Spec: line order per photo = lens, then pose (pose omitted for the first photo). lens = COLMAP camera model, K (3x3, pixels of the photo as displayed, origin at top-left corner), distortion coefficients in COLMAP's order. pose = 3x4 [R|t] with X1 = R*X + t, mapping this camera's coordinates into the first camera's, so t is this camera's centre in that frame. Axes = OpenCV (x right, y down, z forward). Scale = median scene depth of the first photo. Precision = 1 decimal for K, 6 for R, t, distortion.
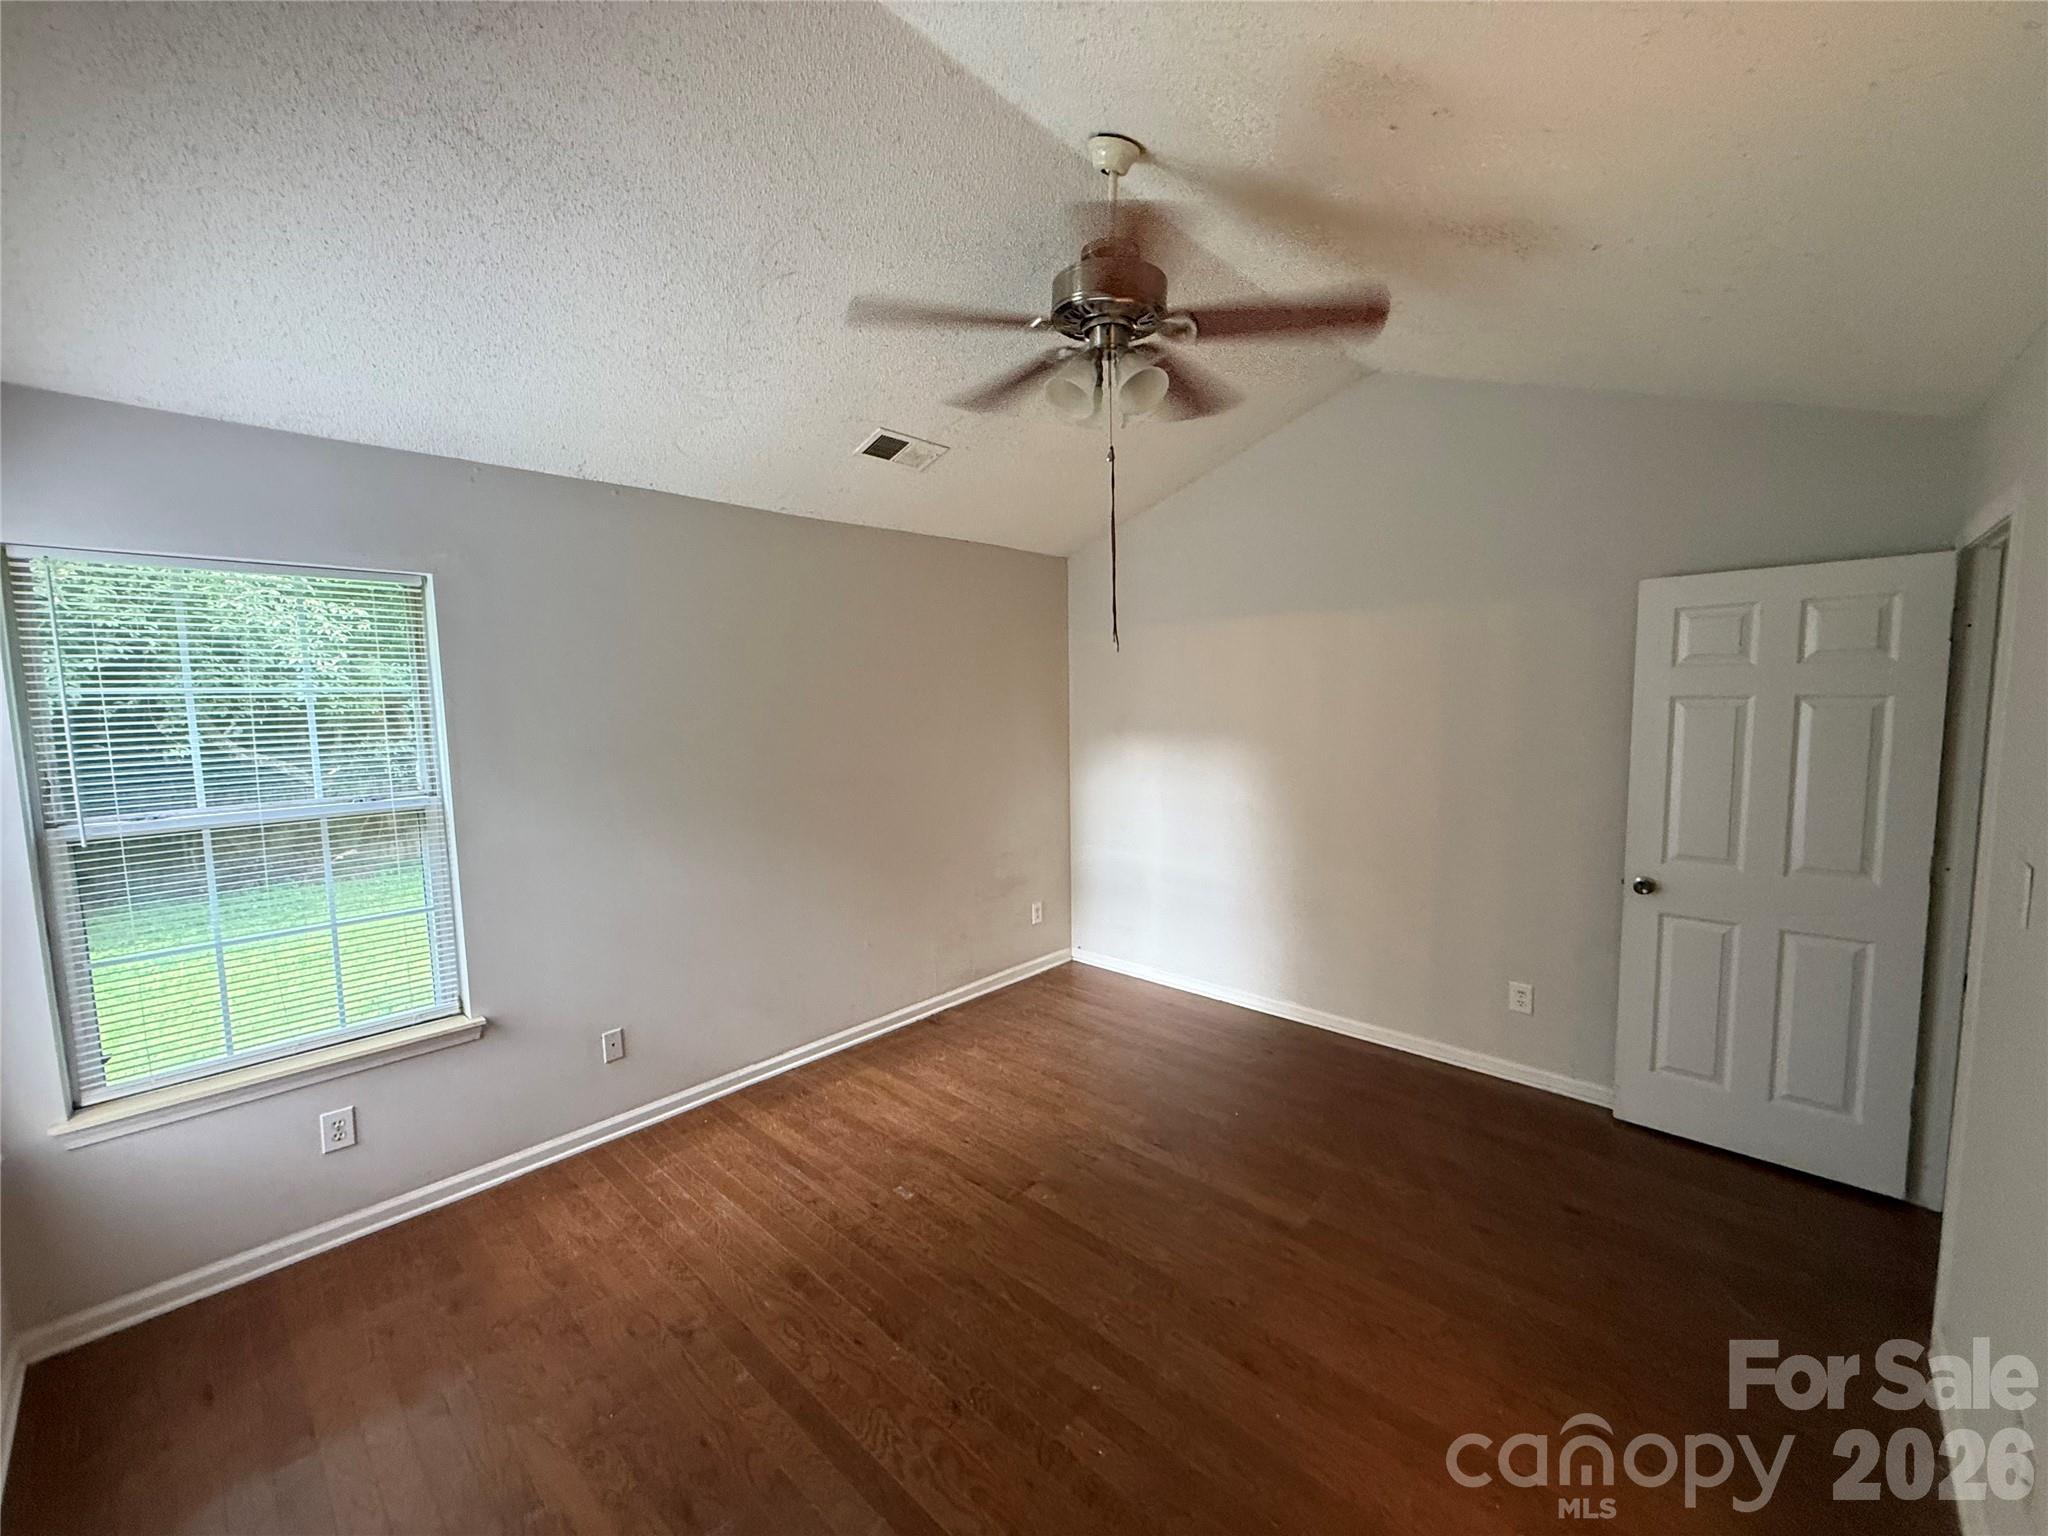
lens RADIAL K [[813.9, 0, 1022.3], [0, 813.9, 768.3], [0, 0, 1]] dist [-0.000993, 0.000240]
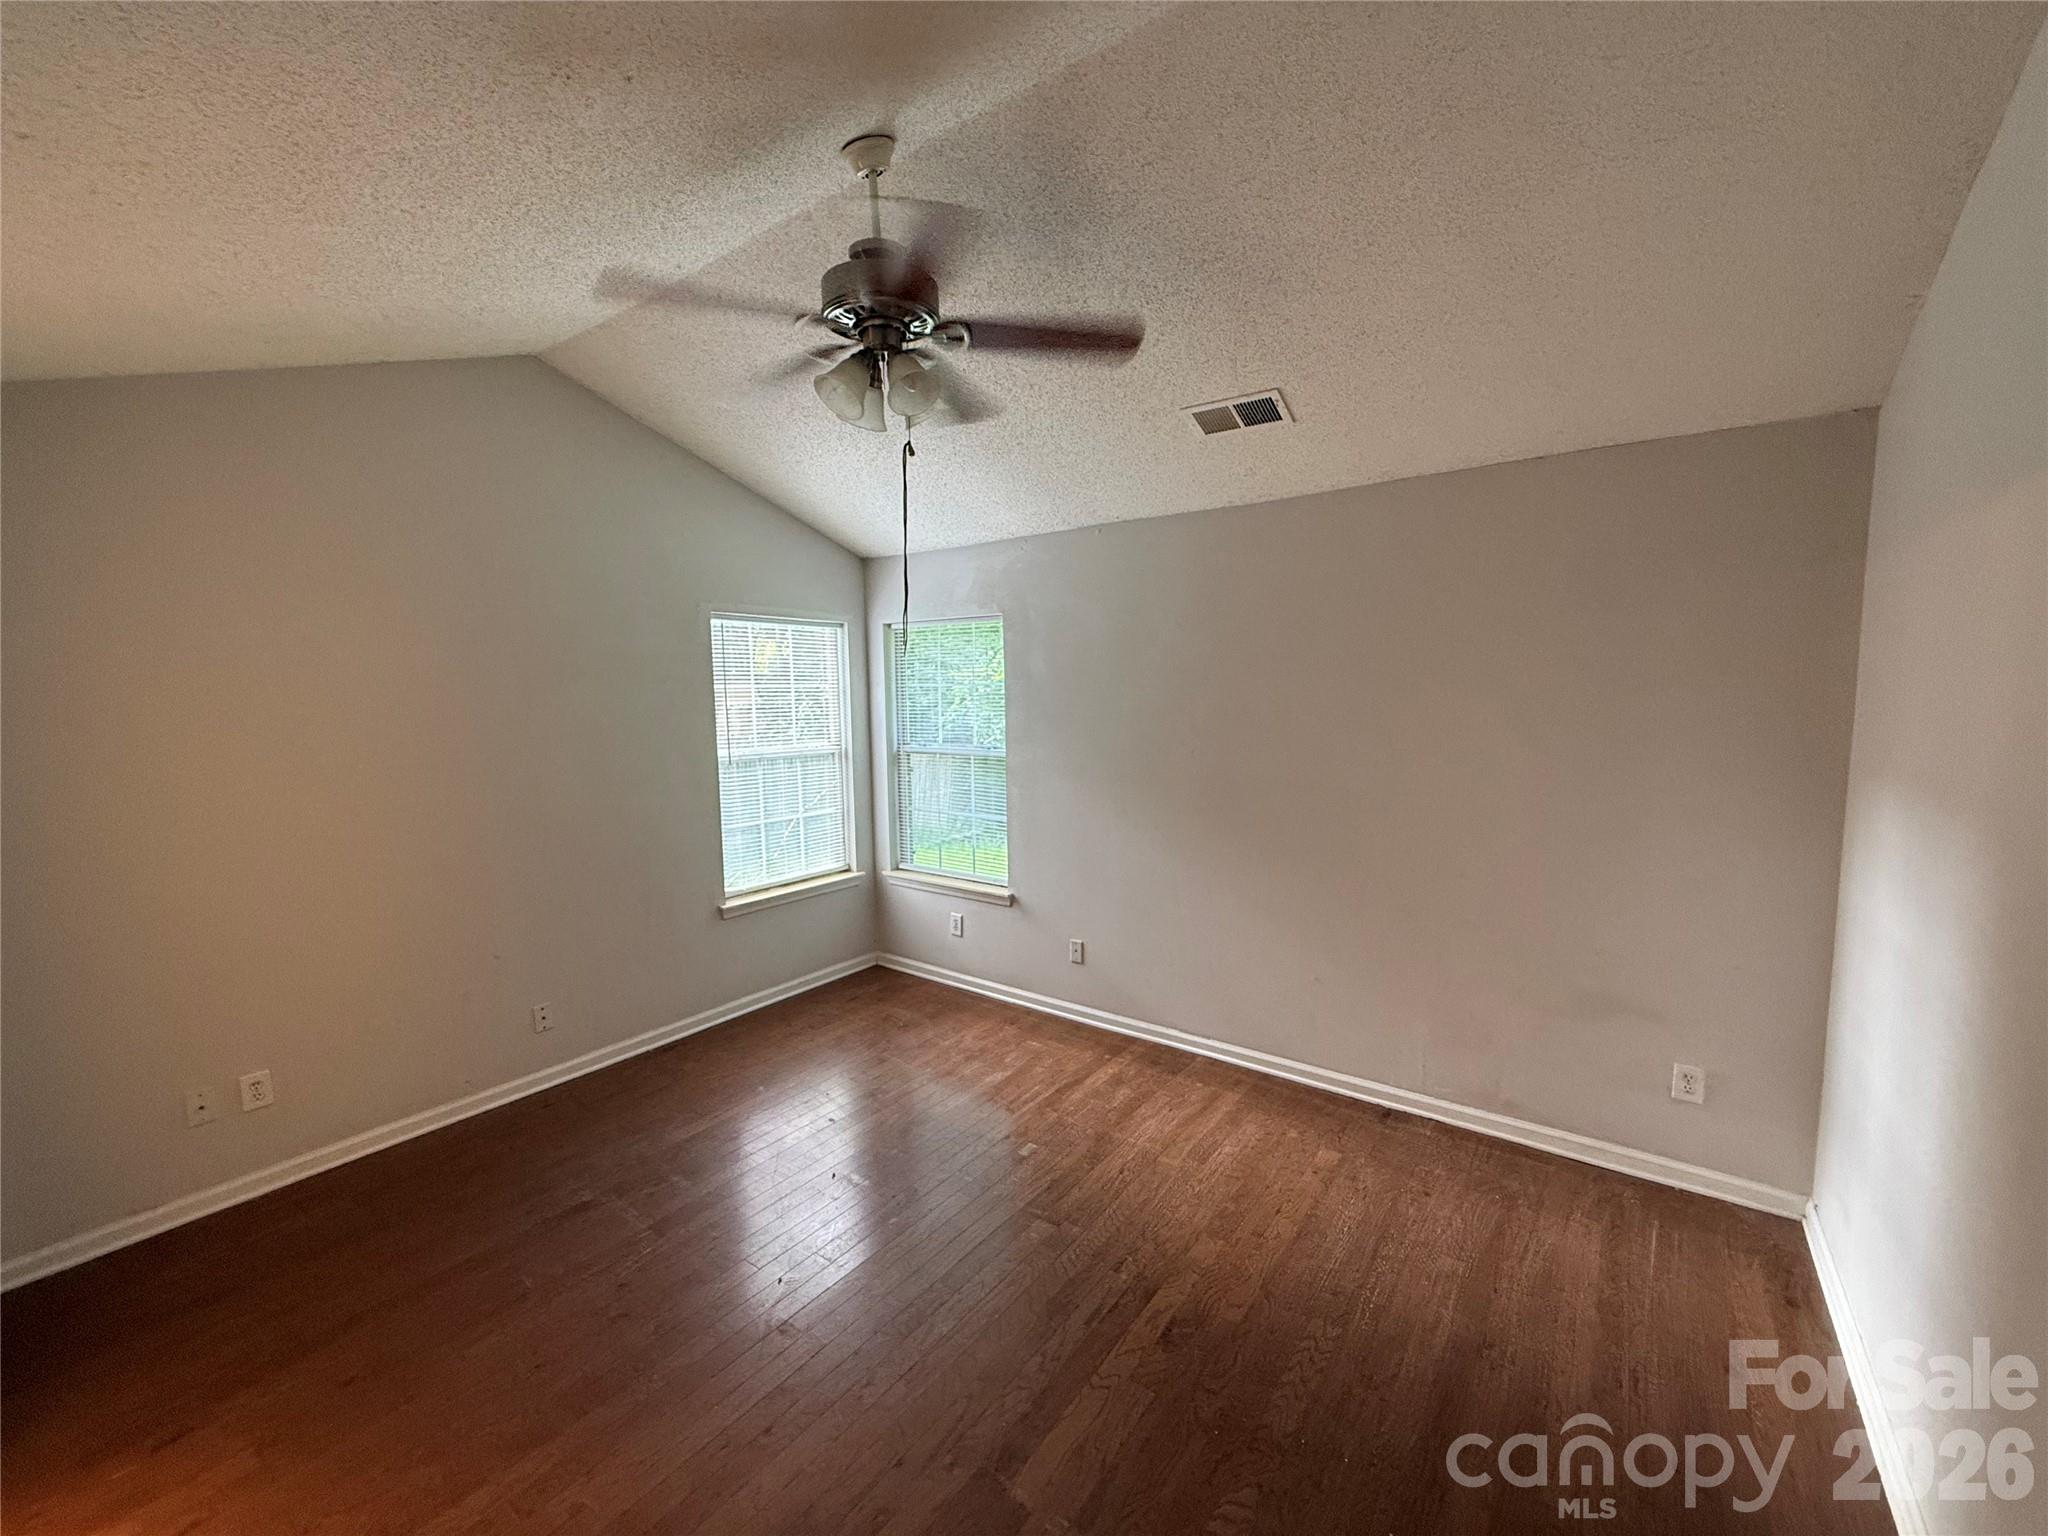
lens RADIAL K [[813.9, 0, 1022.8], [0, 813.9, 767.7], [0, 0, 1]] dist [-0.000993, 0.000240]
pose [[0.119545, 0.111281, -0.986573, 0.750745], [-0.088090, 0.990968, 0.101103, -0.084053], [0.988913, 0.074821, 0.128268, 0.695117]]
